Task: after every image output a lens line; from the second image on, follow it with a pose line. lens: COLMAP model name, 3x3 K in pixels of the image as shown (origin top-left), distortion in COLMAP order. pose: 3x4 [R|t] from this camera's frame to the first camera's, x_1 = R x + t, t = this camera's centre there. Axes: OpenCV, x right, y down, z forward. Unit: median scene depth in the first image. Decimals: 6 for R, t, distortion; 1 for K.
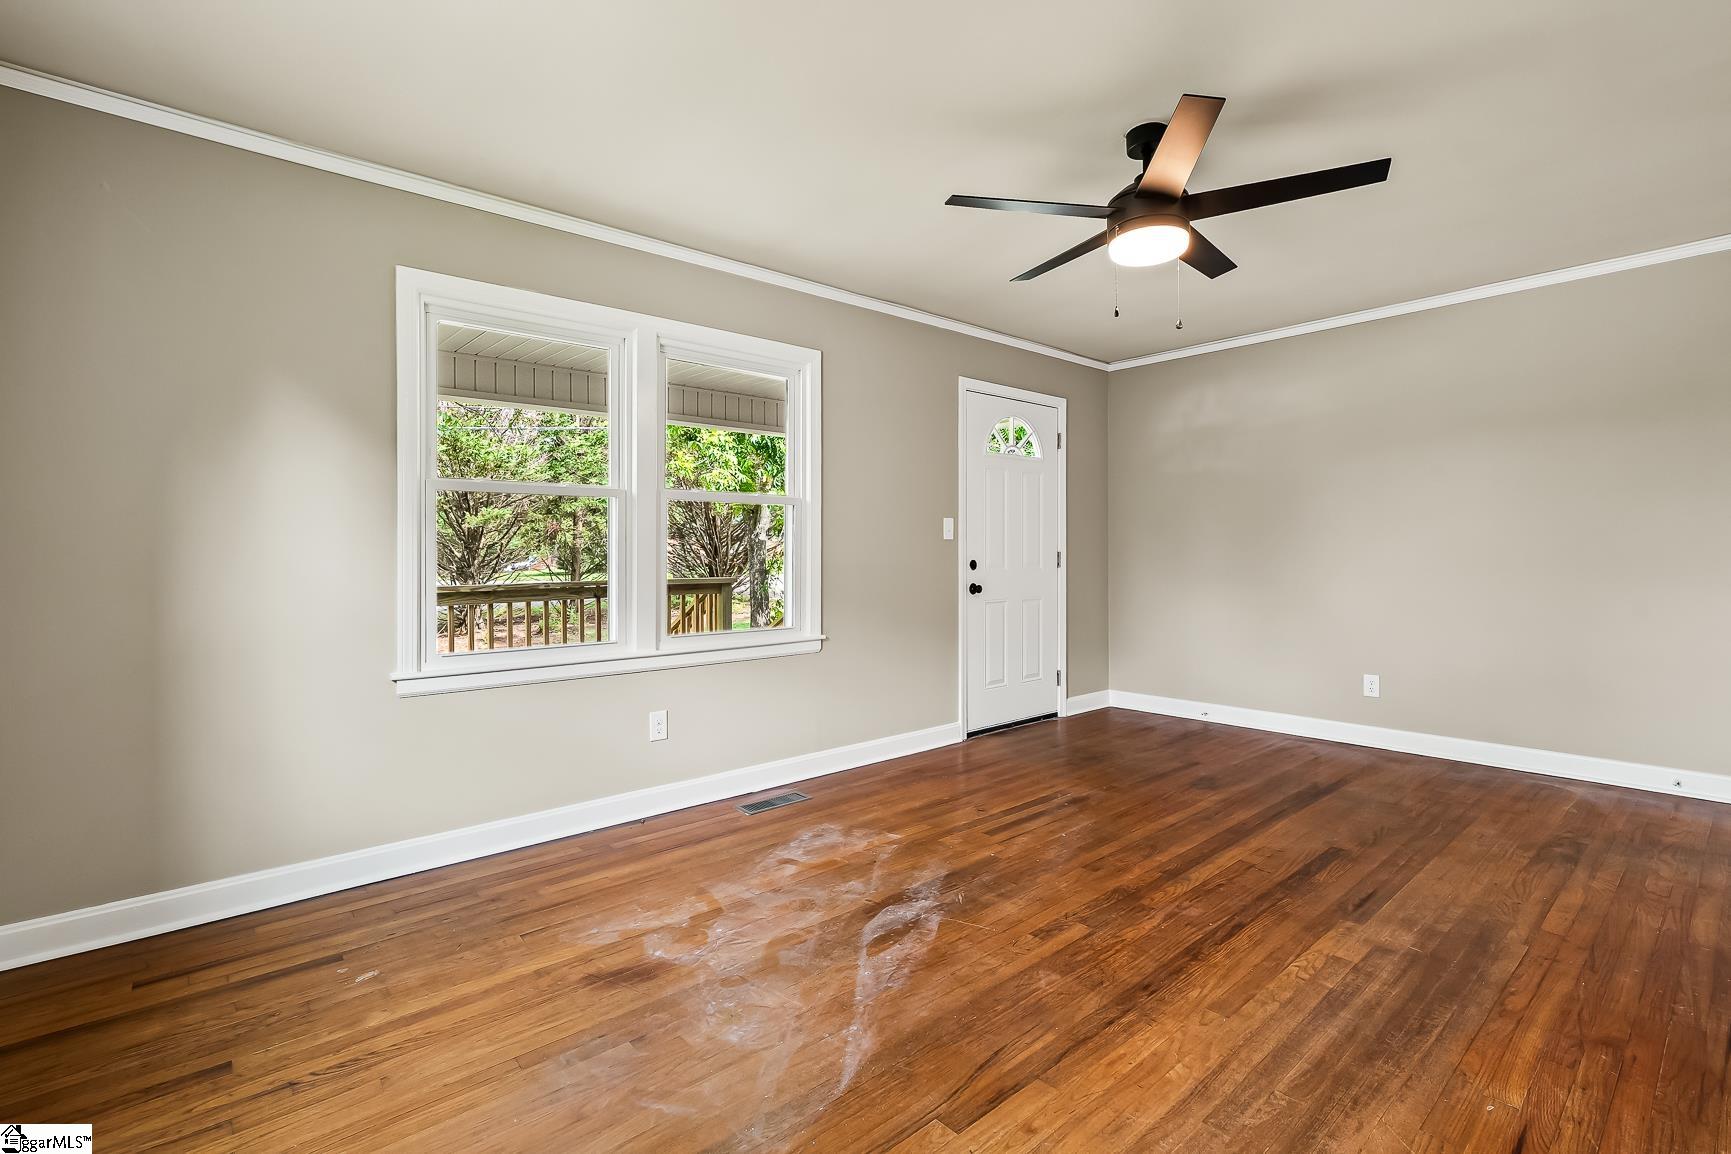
lens RADIAL K [[797.6, 0, 869.0], [0, 797.6, 553.1], [0, 0, 1]] dist [-0.006920, -0.000145]
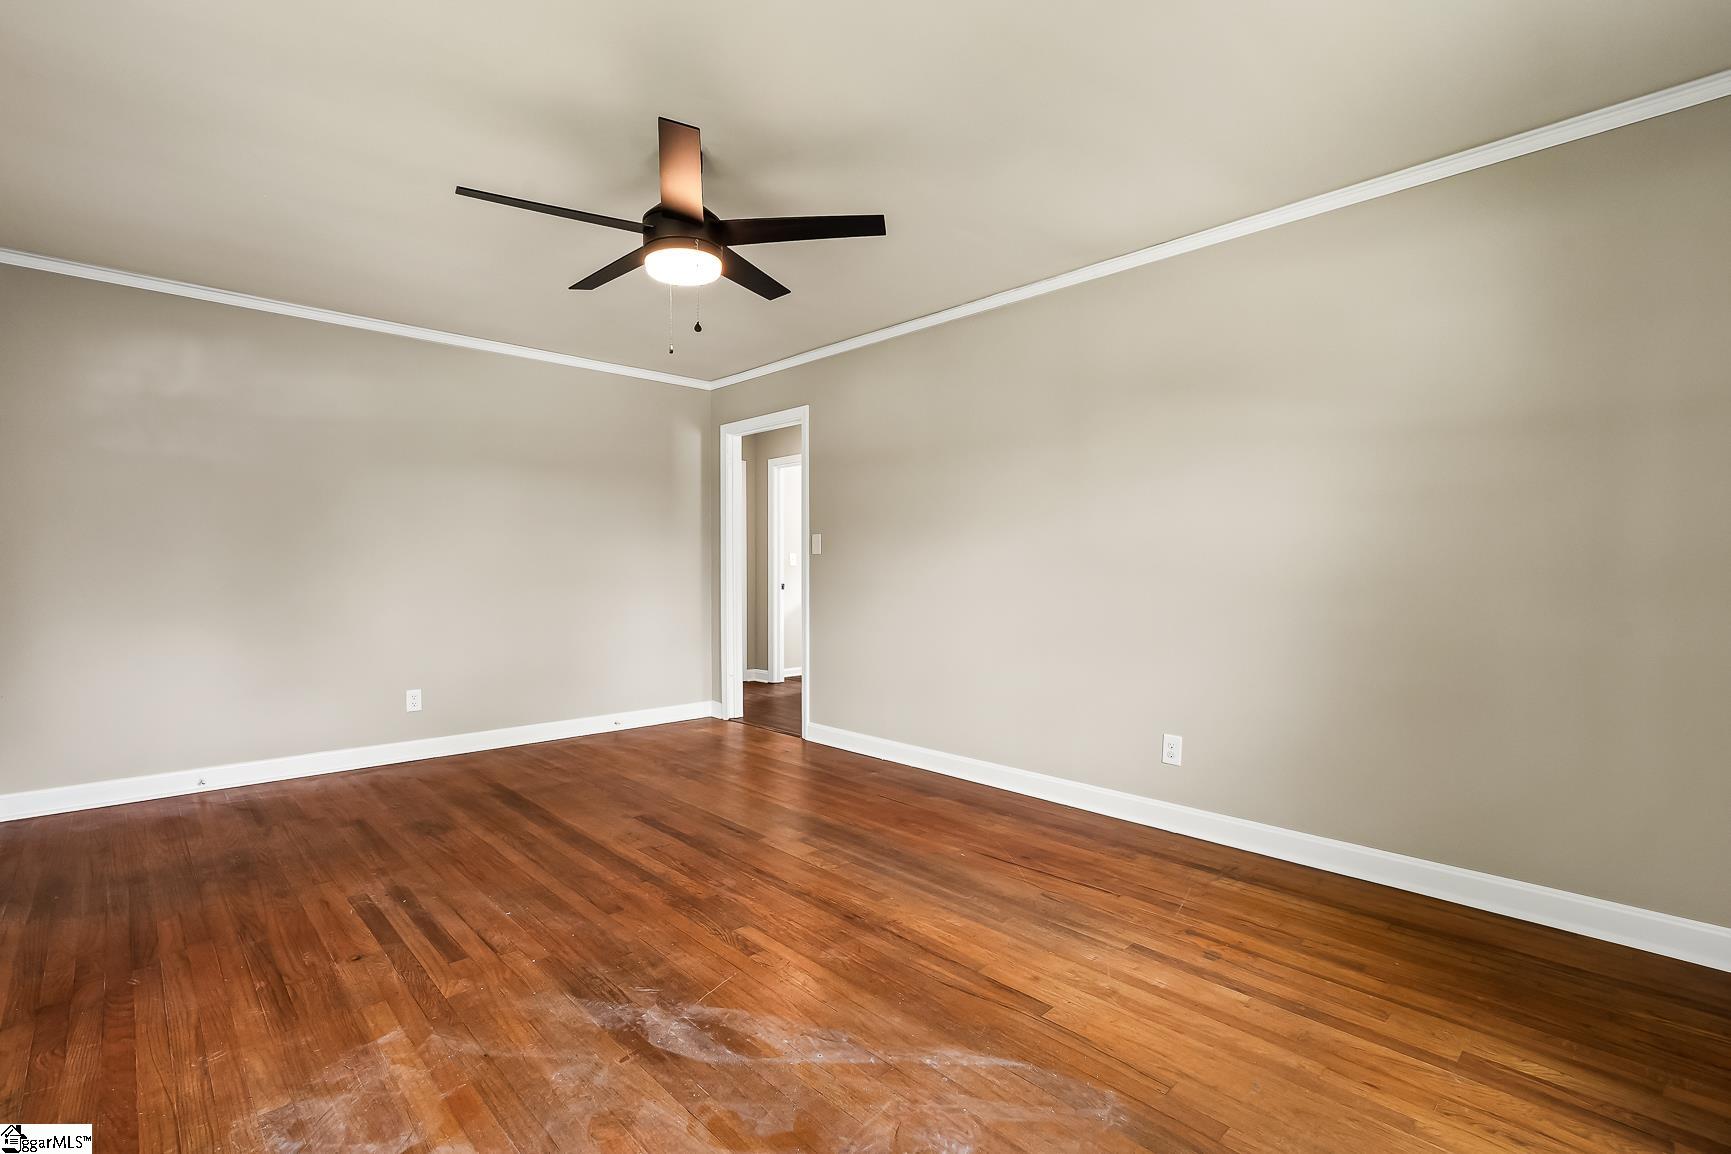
lens RADIAL K [[783.6, 0, 867.3], [0, 783.6, 583.8], [0, 0, 1]] dist [-0.004147, -0.000084]
pose [[-0.044145, -0.012297, 0.998949, -0.673898], [-0.004387, 0.999917, 0.012115, 0.003391], [-0.999015, -0.003847, -0.044196, 0.785818]]
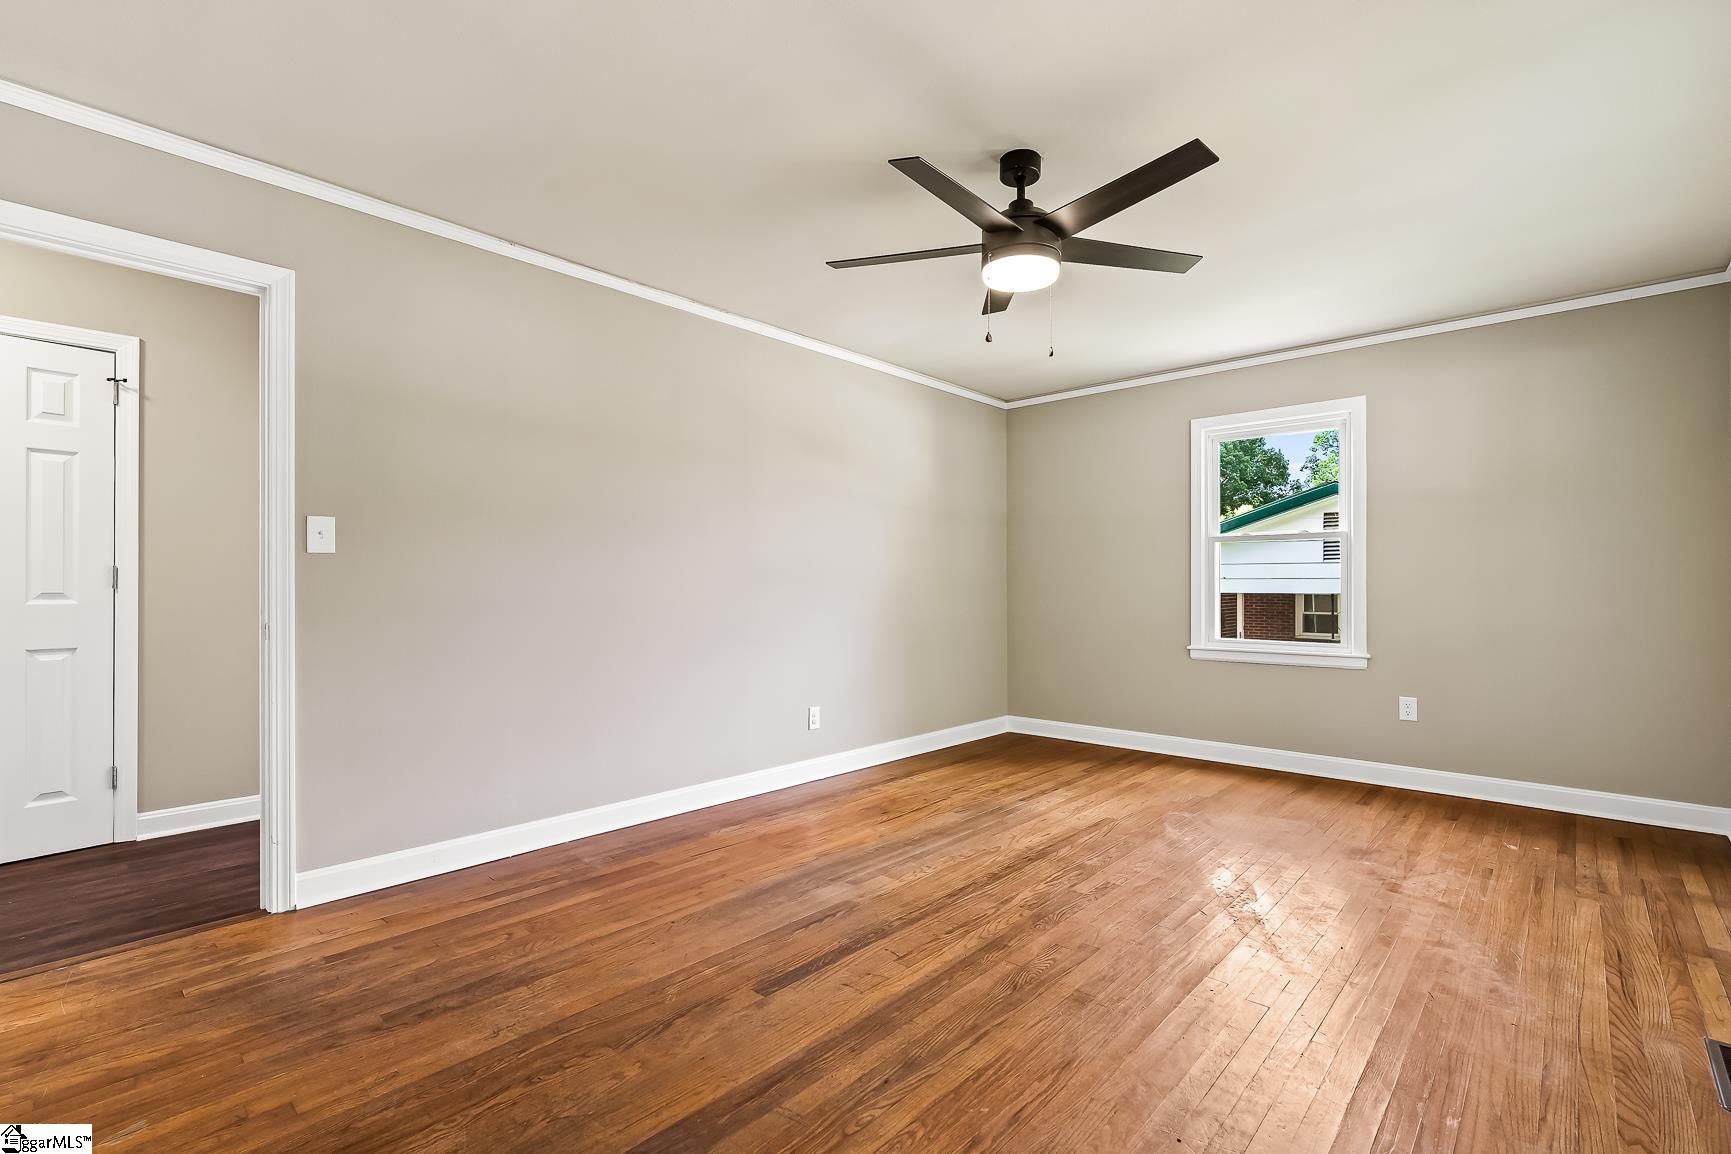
lens RADIAL K [[783.6, 0, 867.3], [0, 783.6, 583.8], [0, 0, 1]] dist [-0.004147, -0.000084]
pose [[-0.993505, 0.005221, -0.113670, 0.637547], [0.005923, 0.999965, -0.005837, 0.011457], [0.113636, -0.006472, -0.993501, 1.899009]]
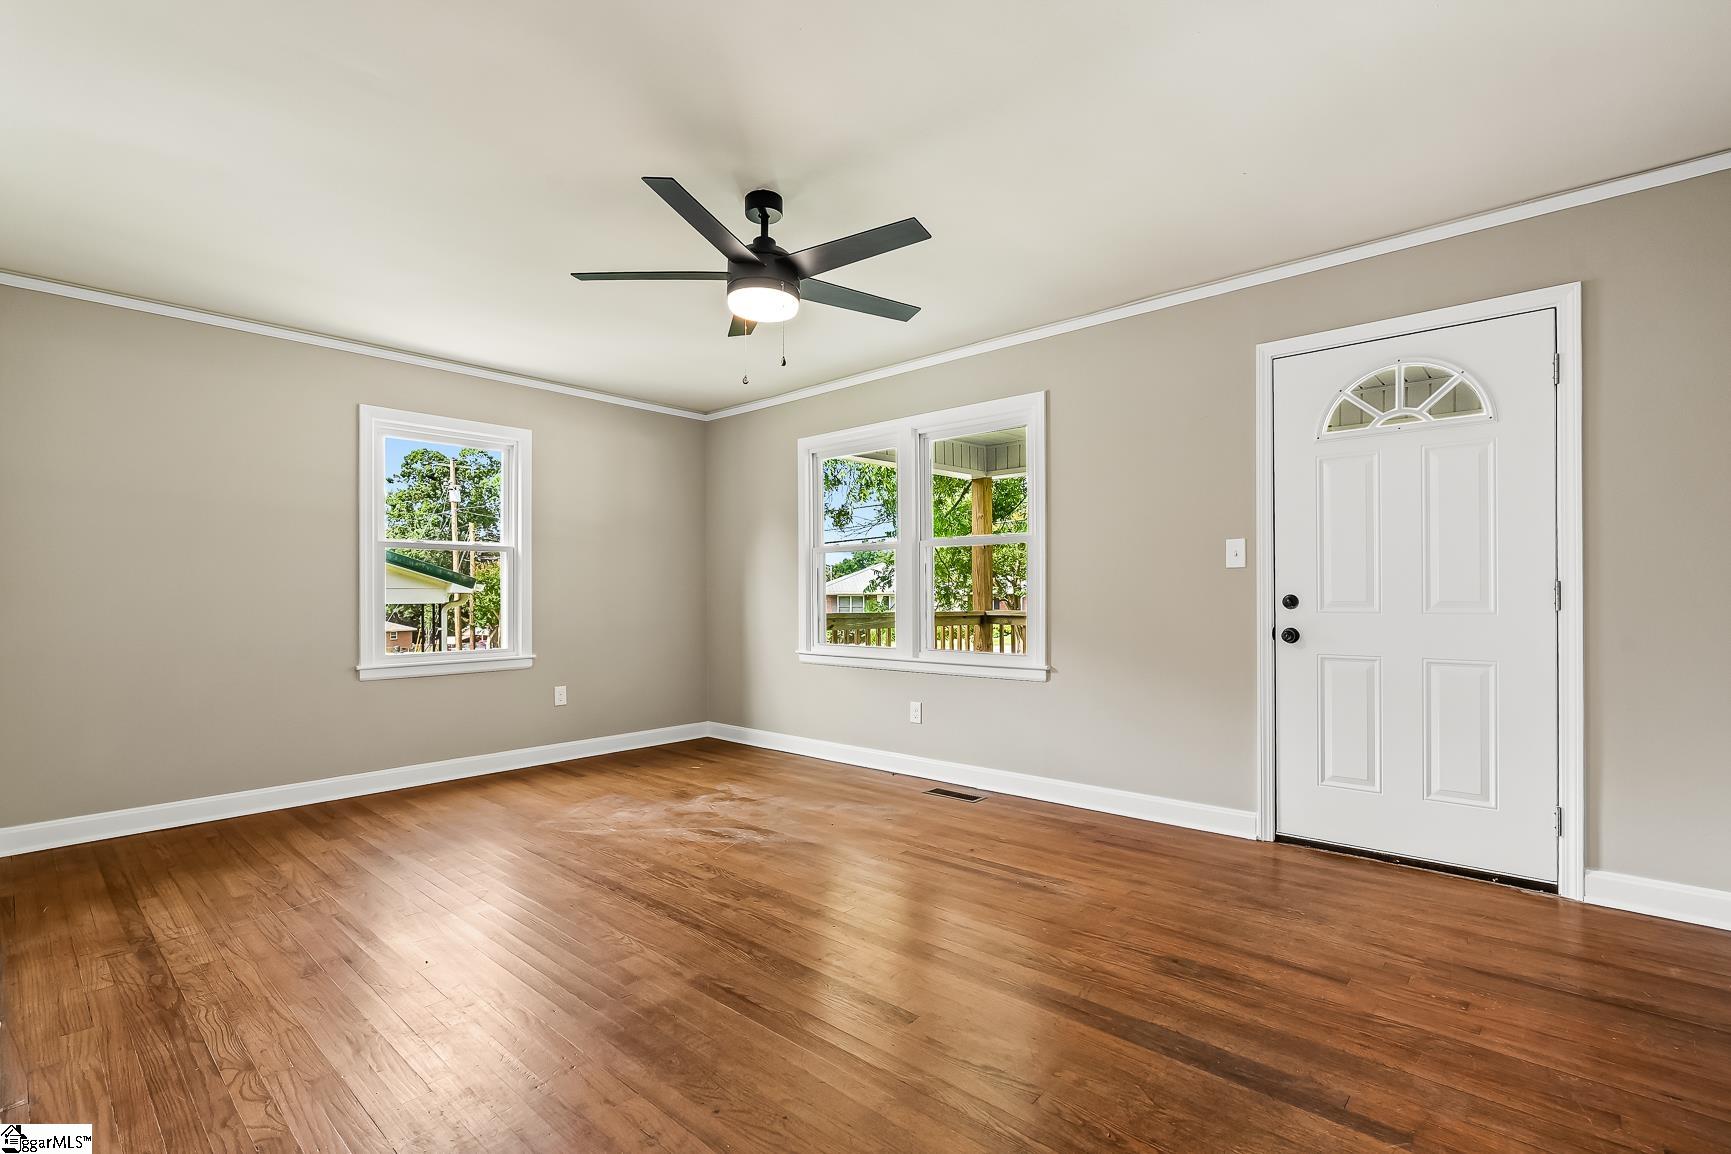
lens RADIAL K [[783.6, 0, 867.3], [0, 783.6, 583.8], [0, 0, 1]] dist [-0.004147, -0.000084]
pose [[0.118960, -0.004664, -0.992888, 1.398823], [0.008286, 0.999959, -0.003704, -0.002769], [0.992864, -0.007786, 0.118994, 0.982115]]
